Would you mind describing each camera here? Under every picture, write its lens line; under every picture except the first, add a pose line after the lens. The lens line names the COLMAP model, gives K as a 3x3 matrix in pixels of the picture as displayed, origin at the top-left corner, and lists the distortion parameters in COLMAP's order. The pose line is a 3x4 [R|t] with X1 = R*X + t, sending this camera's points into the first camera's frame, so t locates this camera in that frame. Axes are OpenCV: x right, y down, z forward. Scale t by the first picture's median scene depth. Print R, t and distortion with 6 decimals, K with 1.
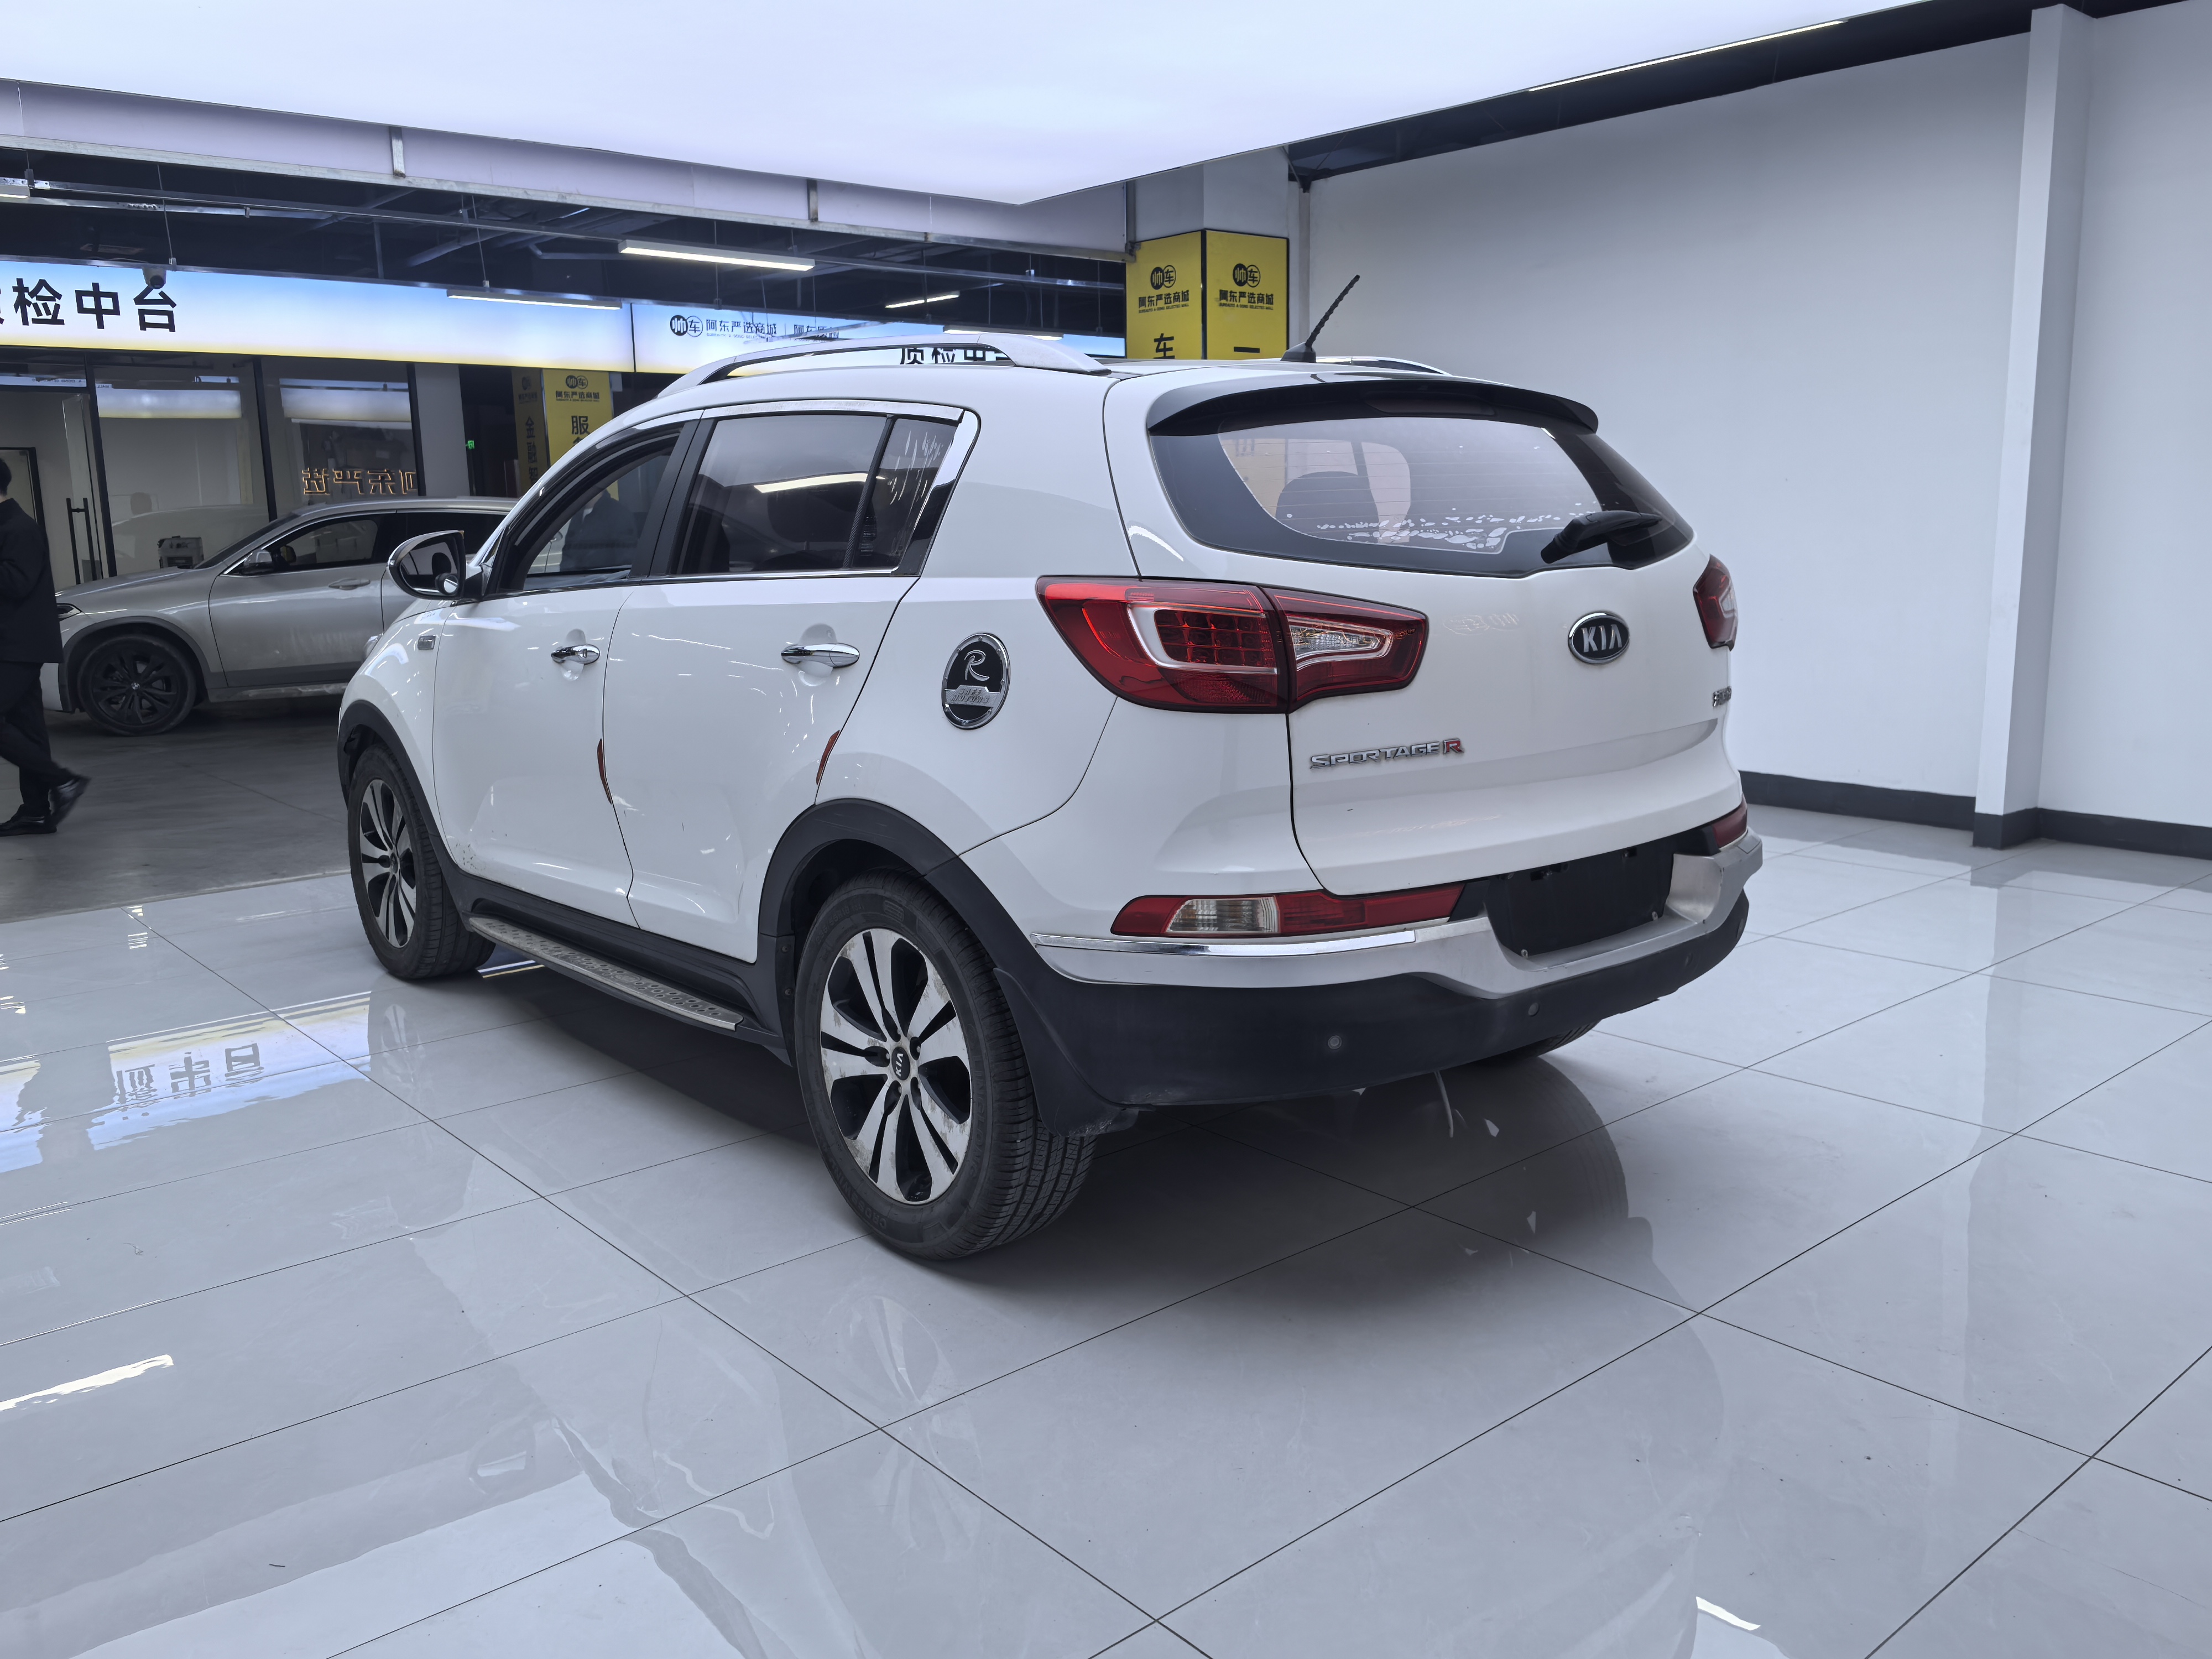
lens RADIAL K [[1744.5, 0, 1115.3], [0, 1744.5, 828.4], [0, 0, 1]] dist [0.070620, -0.055375]
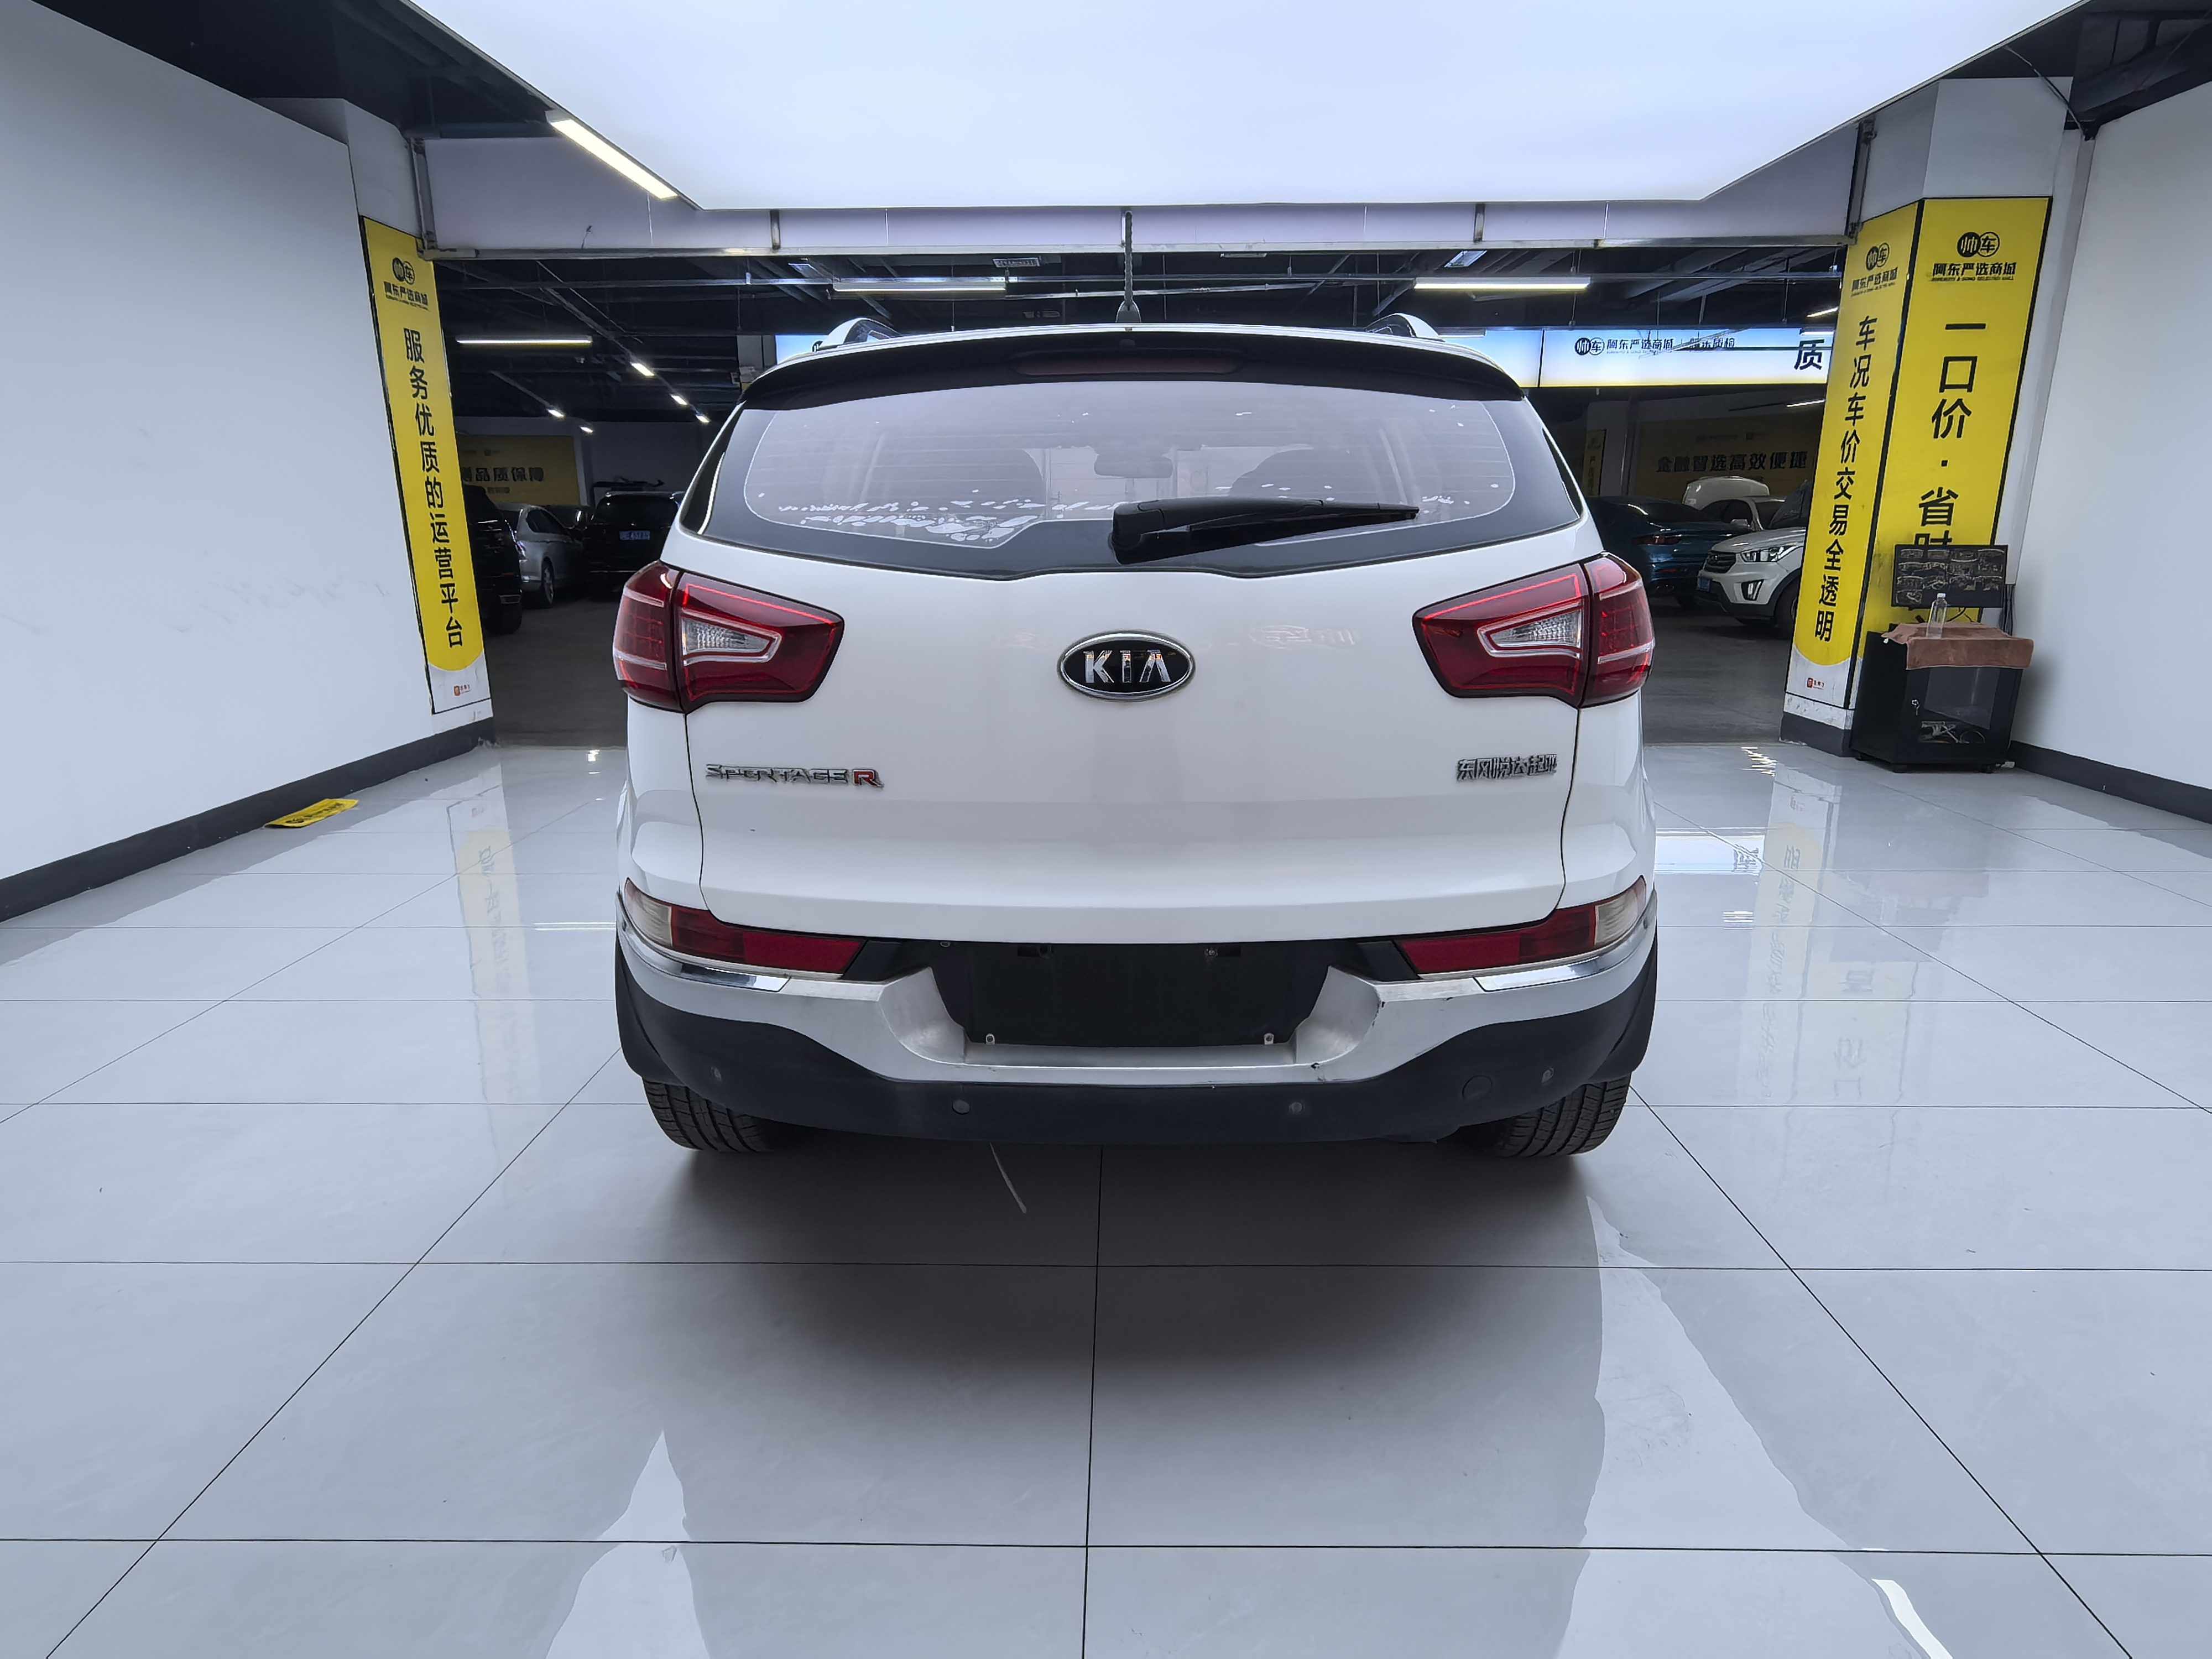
lens RADIAL K [[1259.1, 0, 1104.9], [0, 1259.1, 827.5], [0, 0, 1]] dist [0.018878, -0.004037]
pose [[0.757649, 0.175816, -0.628536, 0.227574], [-0.128408, 0.984366, 0.120564, -0.037985], [0.639906, -0.010636, 0.768379, 0.208957]]
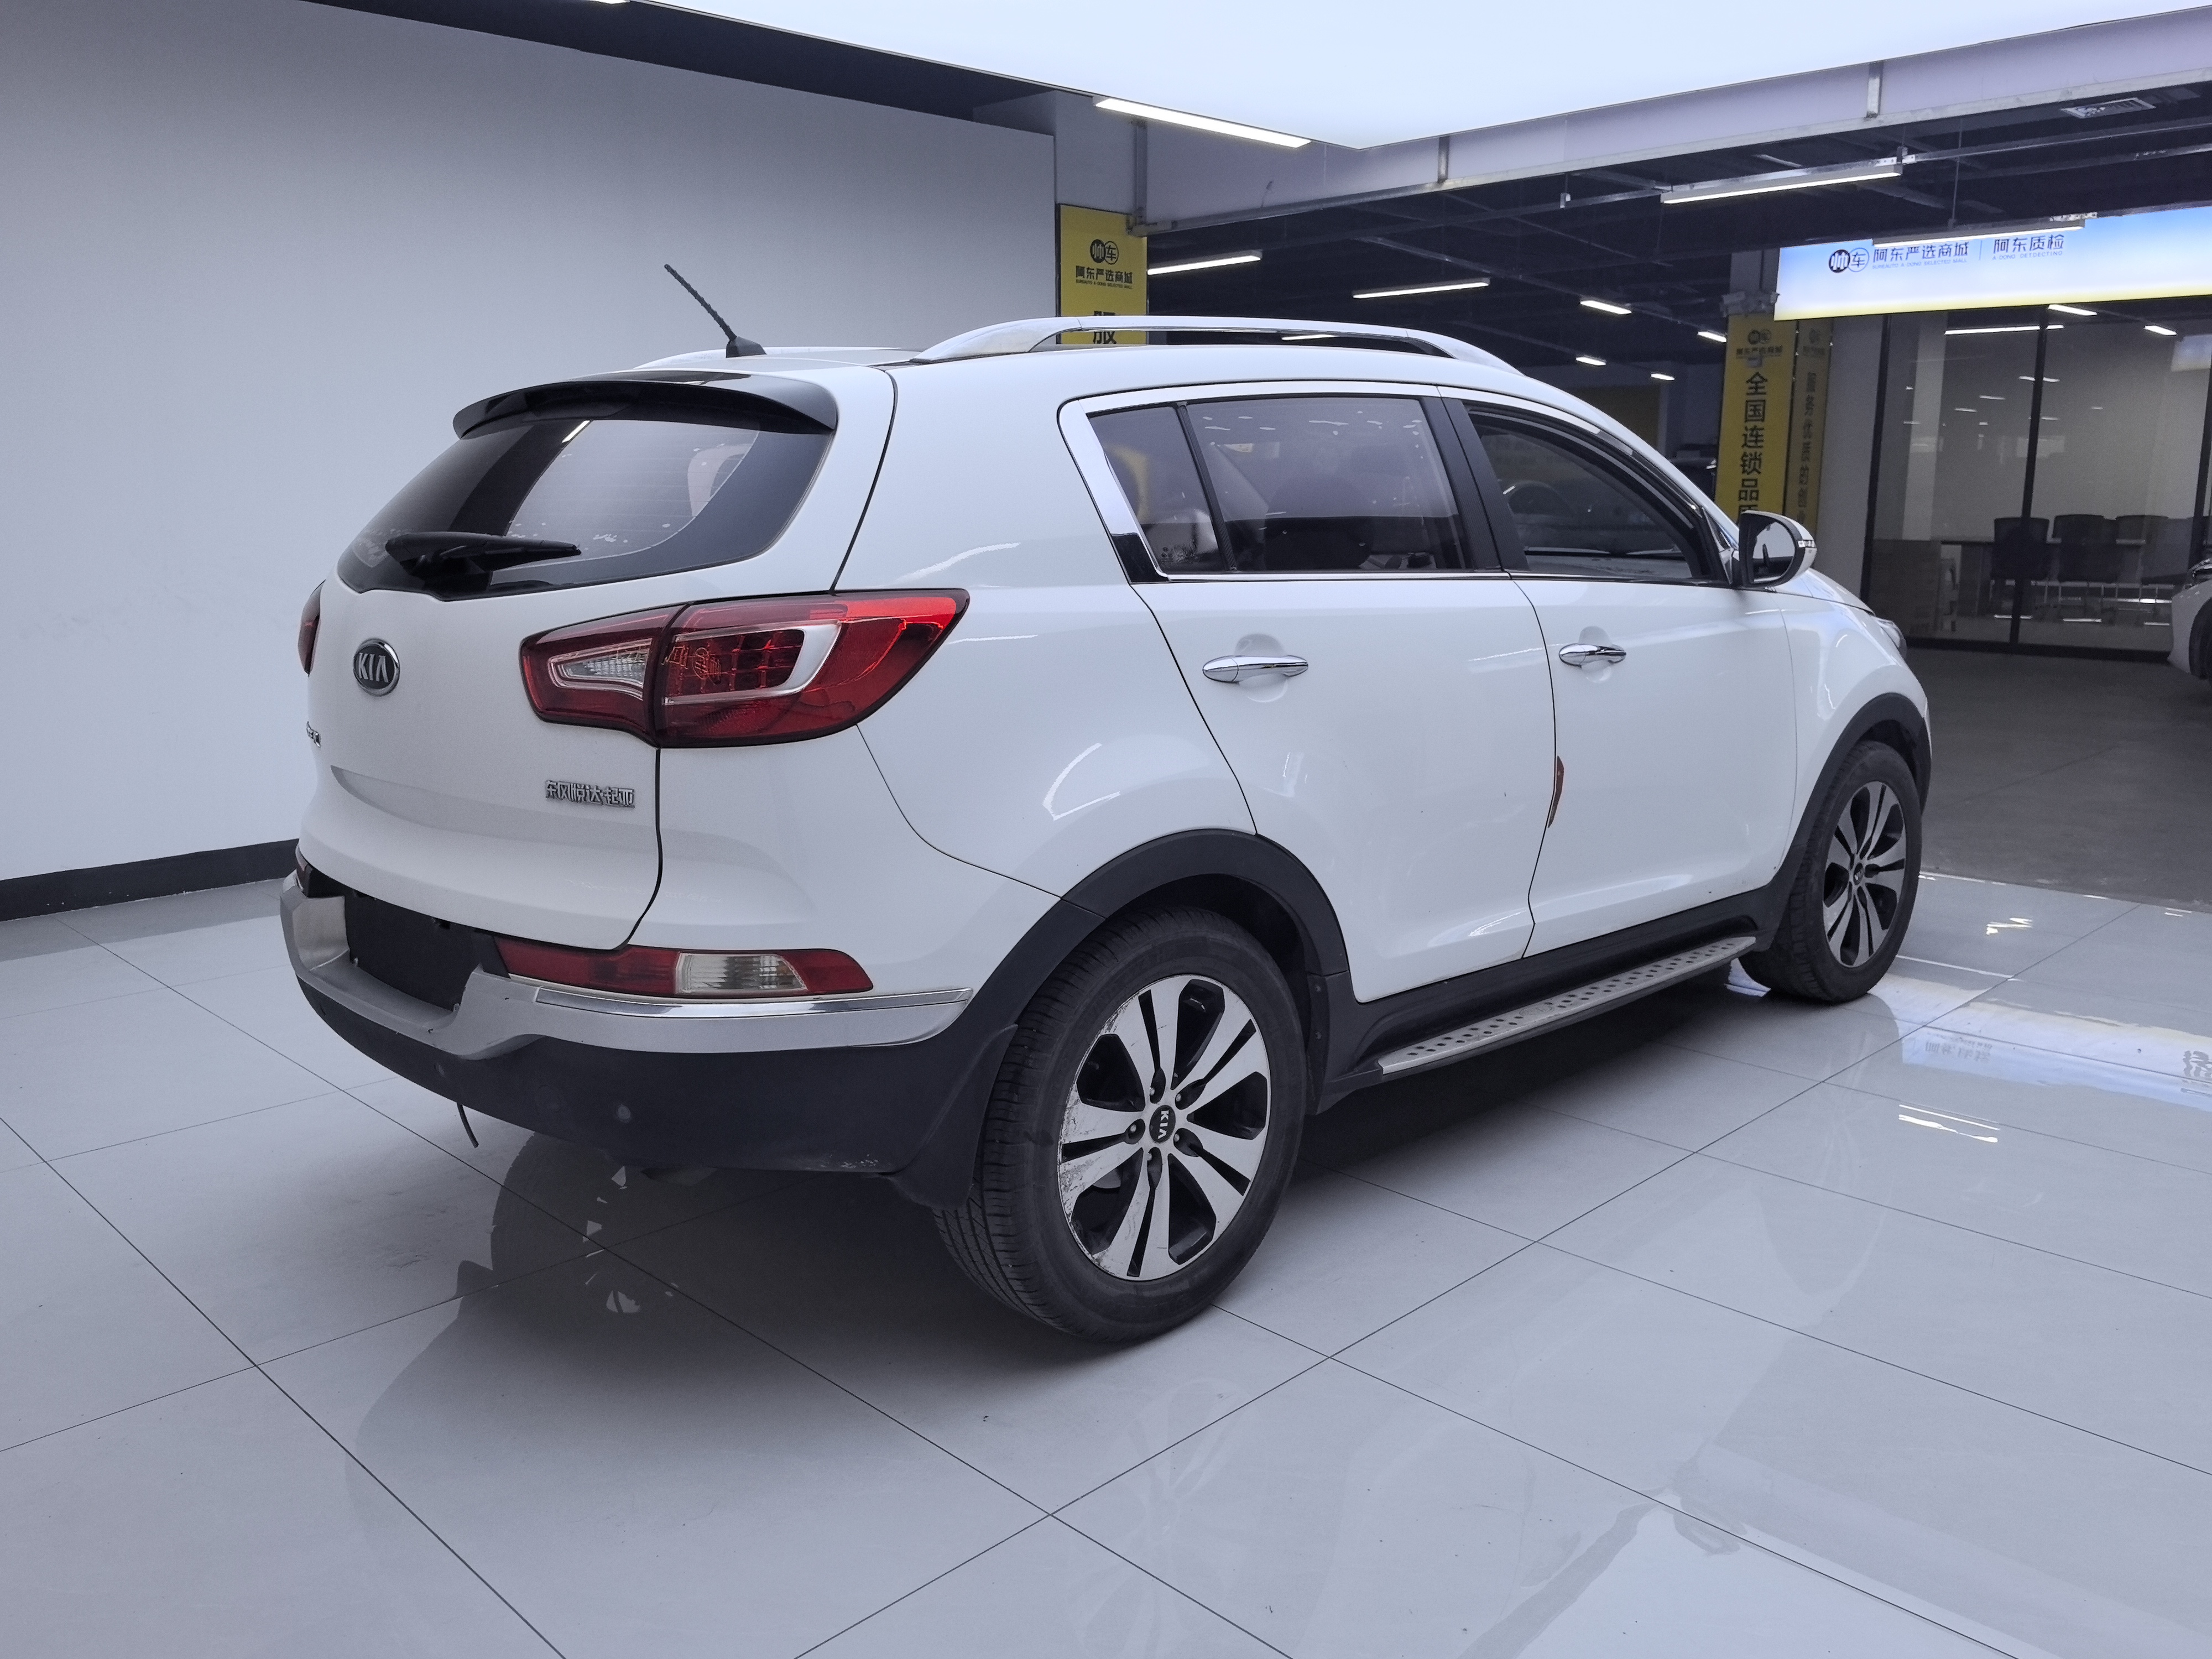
lens RADIAL K [[1744.5, 0, 1106.0], [0, 1744.5, 843.5], [0, 0, 1]] dist [0.070620, -0.055375]
pose [[0.078572, 0.225081, -0.971167, 0.970420], [-0.183171, 0.960853, 0.207871, -0.254919], [0.979936, 0.161557, 0.116724, 1.076001]]
